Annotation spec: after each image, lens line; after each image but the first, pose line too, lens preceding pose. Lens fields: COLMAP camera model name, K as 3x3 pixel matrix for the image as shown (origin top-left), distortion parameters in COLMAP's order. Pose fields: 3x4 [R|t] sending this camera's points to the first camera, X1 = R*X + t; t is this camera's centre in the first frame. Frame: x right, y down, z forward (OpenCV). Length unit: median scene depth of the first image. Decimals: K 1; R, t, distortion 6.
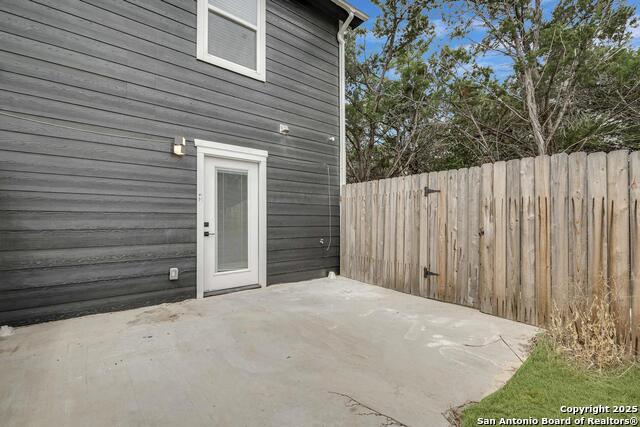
lens RADIAL K [[310.1, 0, 319.8], [0, 310.1, 225.8], [0, 0, 1]] dist [-0.003937, 0.000121]
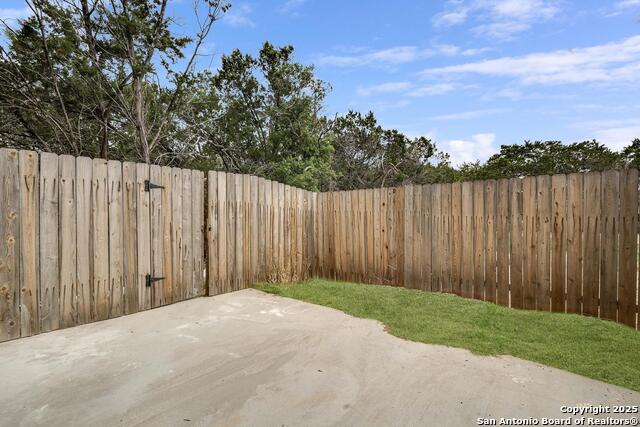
lens RADIAL K [[347.6, 0, 312.9], [0, 347.6, 219.9], [0, 0, 1]] dist [-0.001925, -0.000111]
pose [[-0.301197, -0.037187, 0.952837, -0.769122], [0.005751, 0.999150, 0.040813, -0.057561], [-0.953545, 0.017773, -0.300727, 0.928152]]
